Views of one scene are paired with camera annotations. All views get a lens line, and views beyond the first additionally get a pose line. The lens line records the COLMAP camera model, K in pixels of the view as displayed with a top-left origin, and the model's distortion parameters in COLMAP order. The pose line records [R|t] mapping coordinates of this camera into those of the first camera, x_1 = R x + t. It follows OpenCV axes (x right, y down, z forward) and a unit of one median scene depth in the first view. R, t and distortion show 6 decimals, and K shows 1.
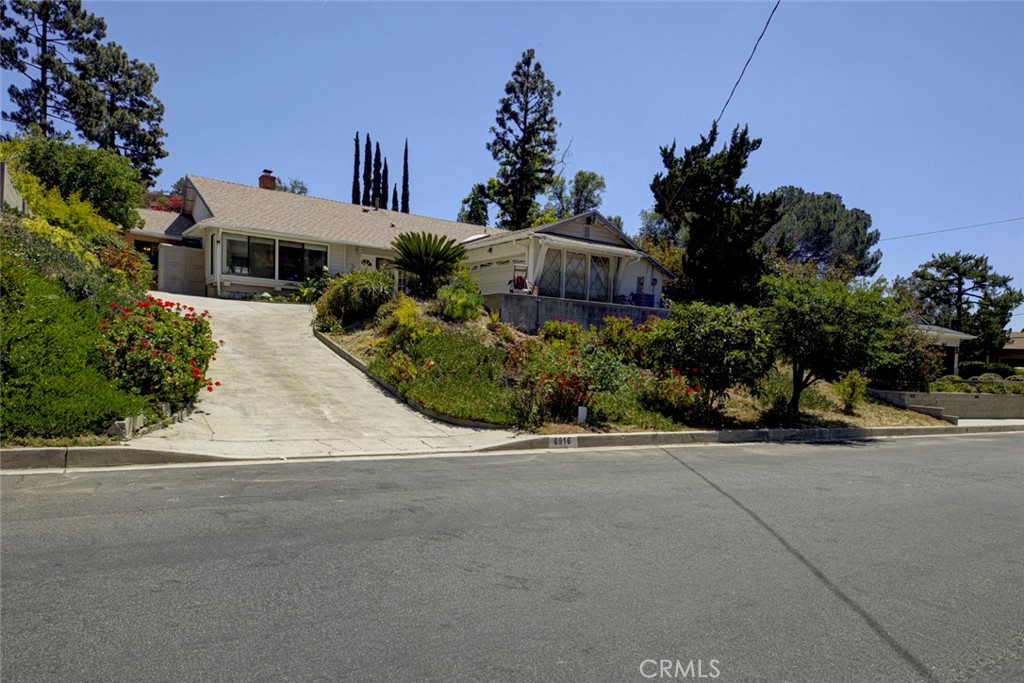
lens RADIAL K [[636.7, 0, 511.6], [0, 636.7, 346.1], [0, 0, 1]] dist [-0.003033, 0.002239]
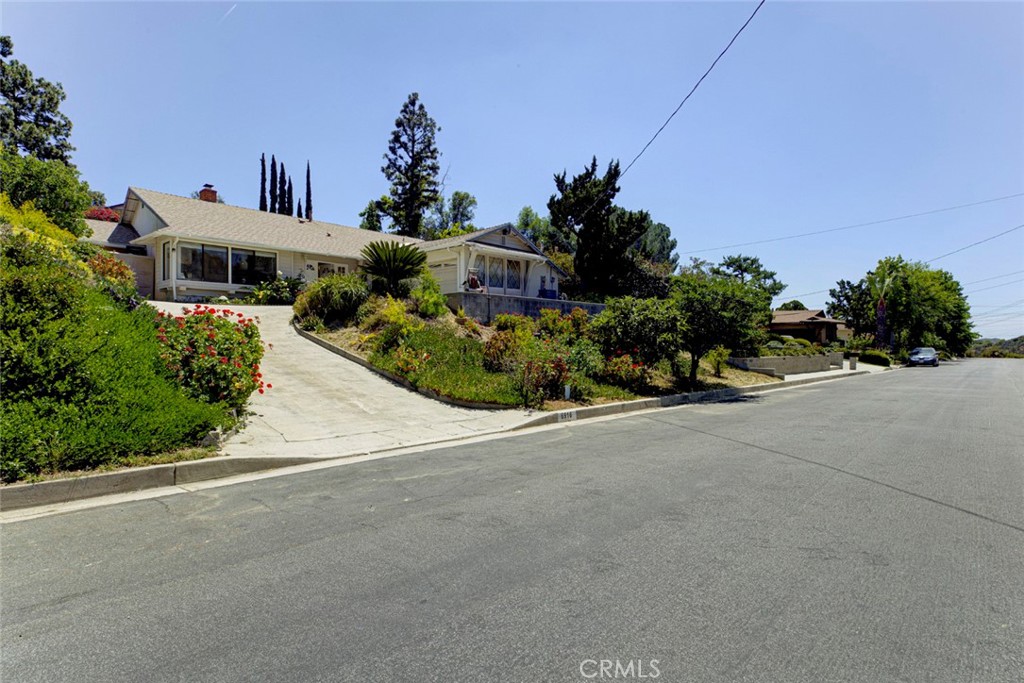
lens RADIAL K [[518.4, 0, 509.4], [0, 518.4, 302.5], [0, 0, 1]] dist [-0.000289, 0.000090]
pose [[0.973896, -0.026224, 0.225473, -0.110304], [0.039027, 0.997857, -0.052512, -0.007135], [-0.223612, 0.059941, 0.972833, 0.030390]]
